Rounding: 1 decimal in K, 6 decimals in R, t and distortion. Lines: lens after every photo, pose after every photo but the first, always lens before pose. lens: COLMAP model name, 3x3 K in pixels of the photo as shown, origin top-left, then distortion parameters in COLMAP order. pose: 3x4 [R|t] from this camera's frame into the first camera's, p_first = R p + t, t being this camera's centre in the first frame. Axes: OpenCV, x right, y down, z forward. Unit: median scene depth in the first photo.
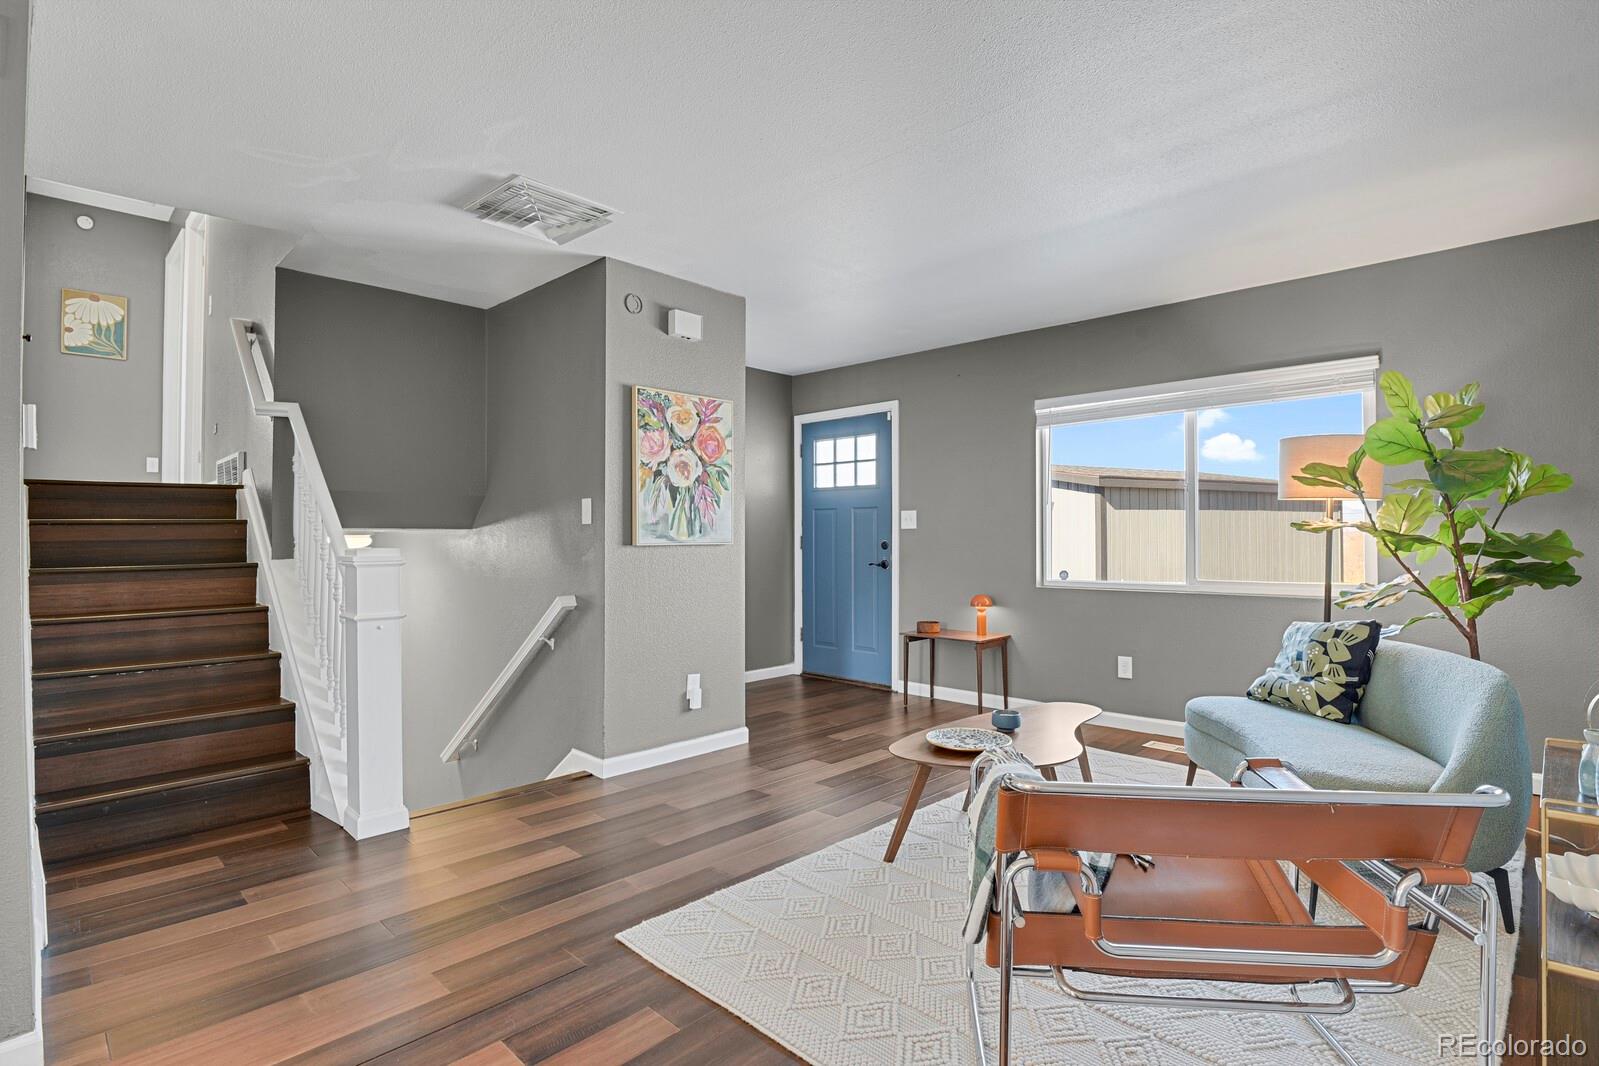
lens RADIAL K [[780.7, 0, 816.7], [0, 780.7, 531.8], [0, 0, 1]] dist [-0.025663, -0.000265]
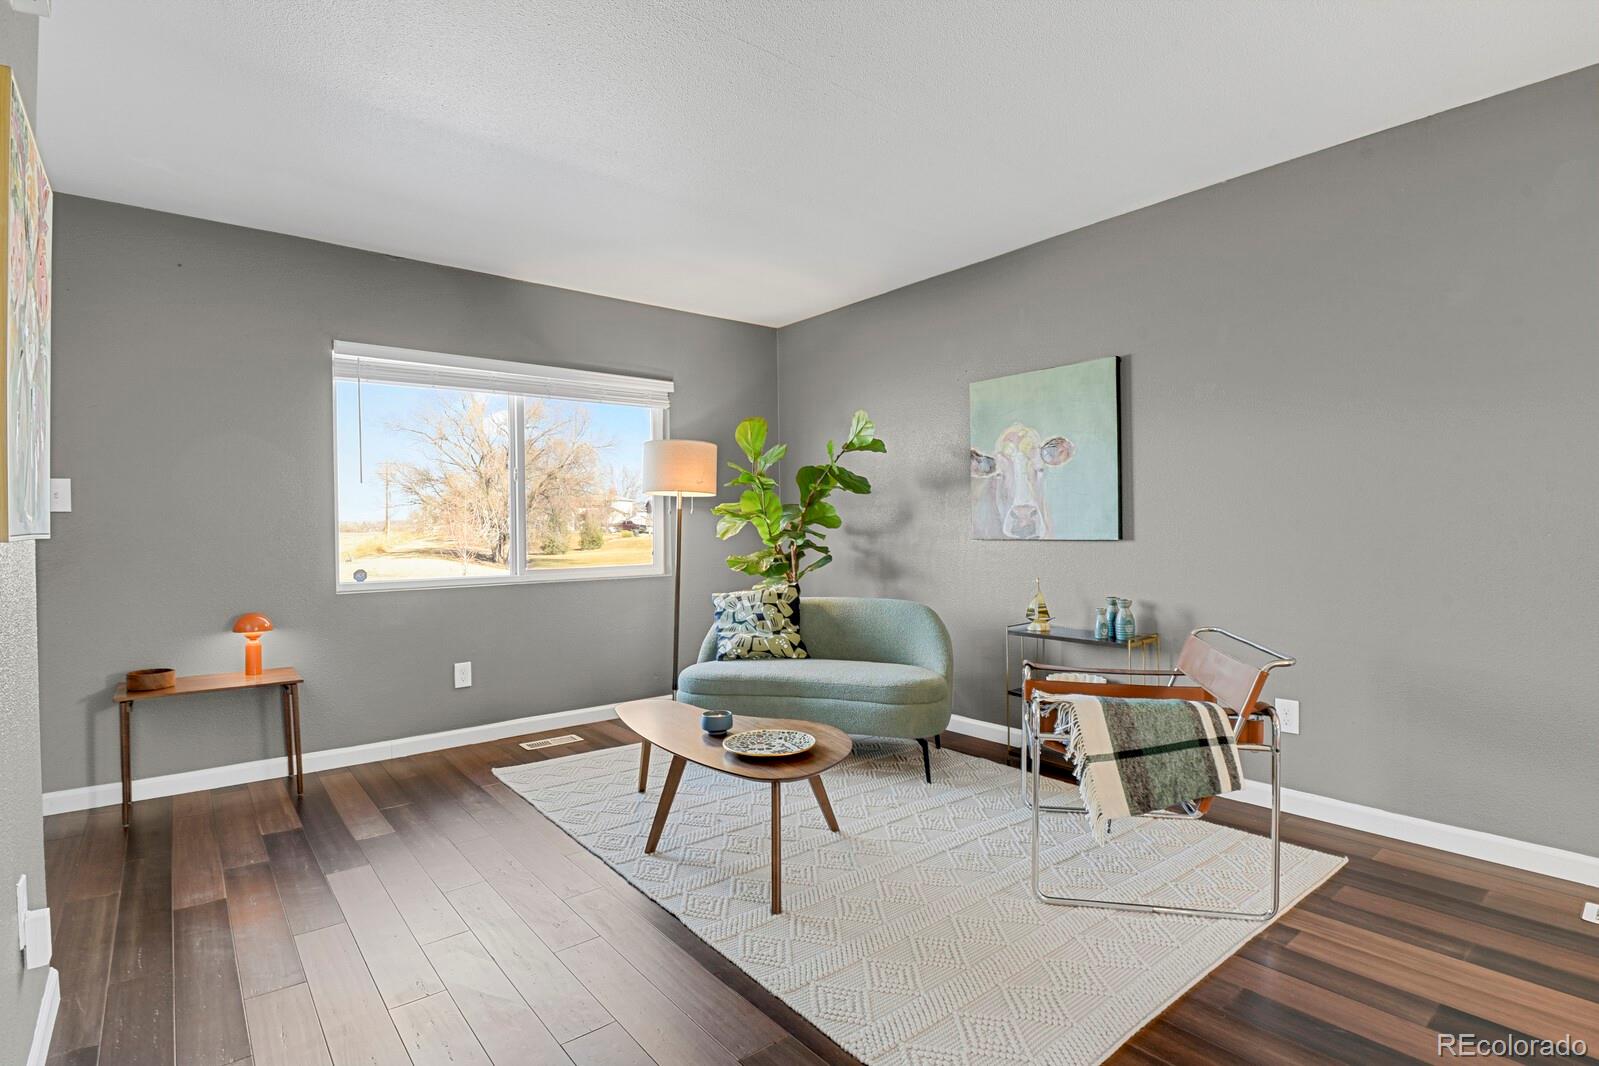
lens RADIAL K [[776.5, 0, 799.5], [0, 776.5, 533.0], [0, 0, 1]] dist [-0.043843, -0.000291]
pose [[0.117464, -0.003584, 0.993071, -0.476827], [0.001721, 0.999993, 0.003405, 0.014680], [-0.993076, 0.001309, 0.117469, 0.598200]]
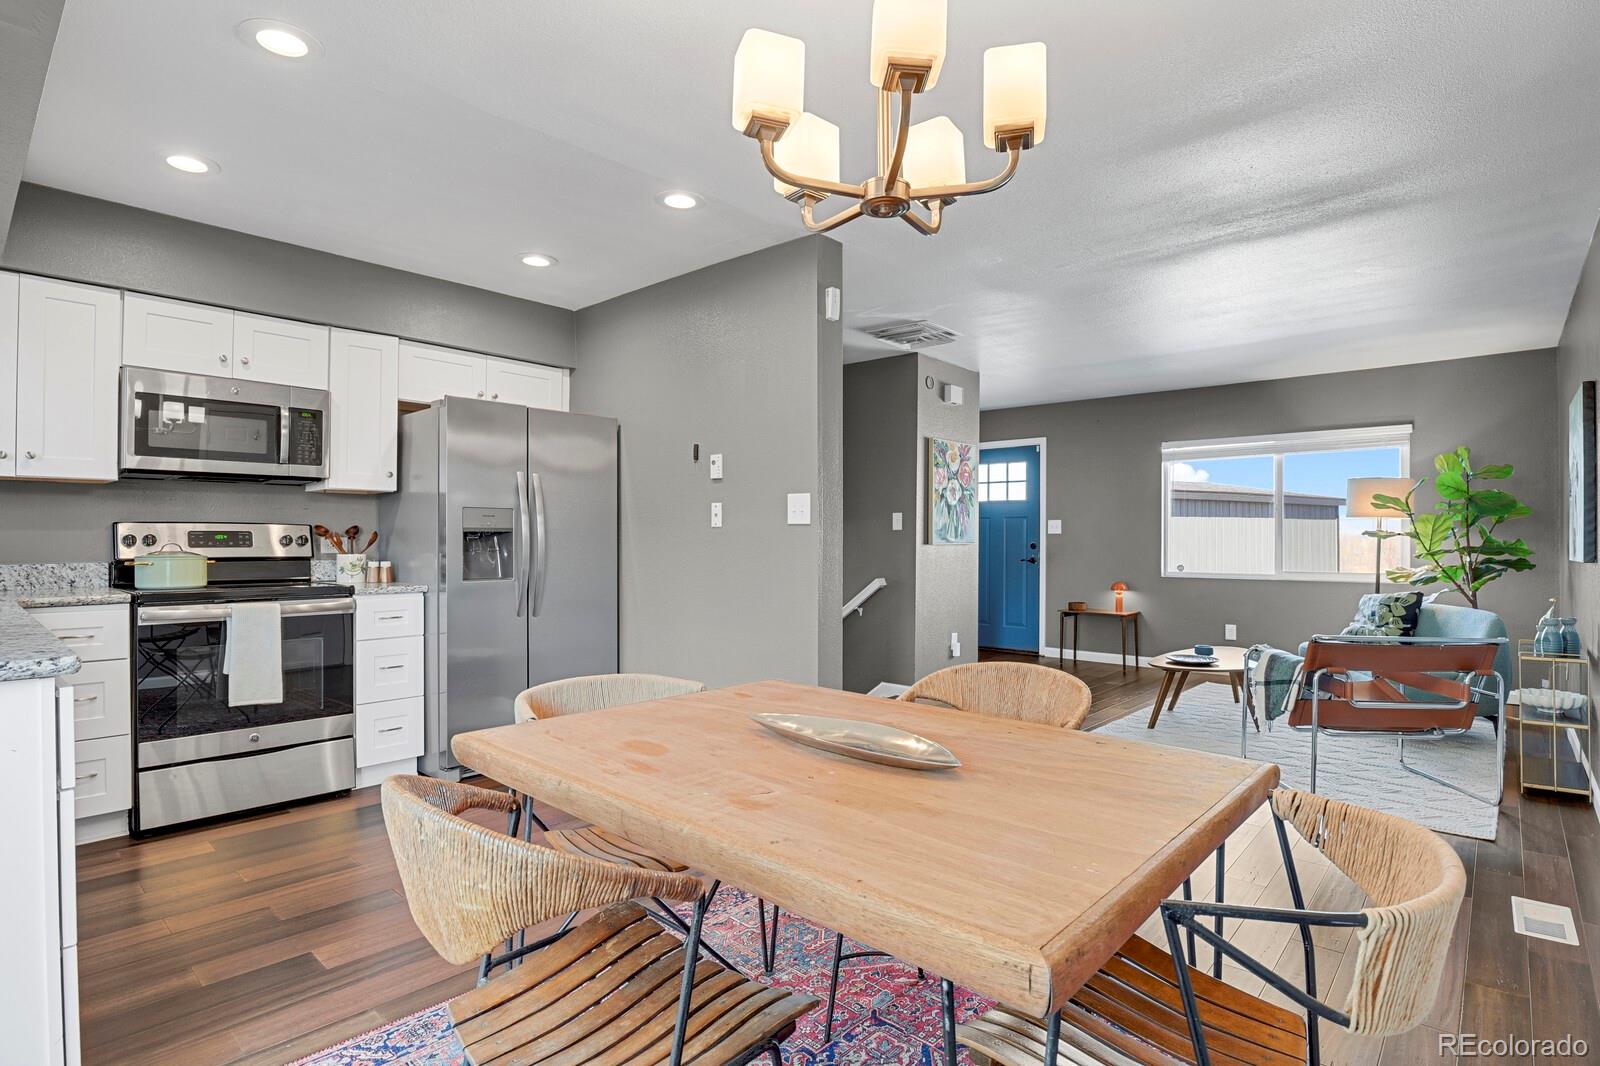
lens RADIAL K [[798.1, 0, 819.1], [0, 798.1, 530.4], [0, 0, 1]] dist [-0.018493, -0.007494]
pose [[0.999238, 0.007553, 0.038293, -0.480161], [-0.007442, 0.999968, -0.003041, -0.003114], [-0.038315, 0.002754, 0.999262, -0.493910]]
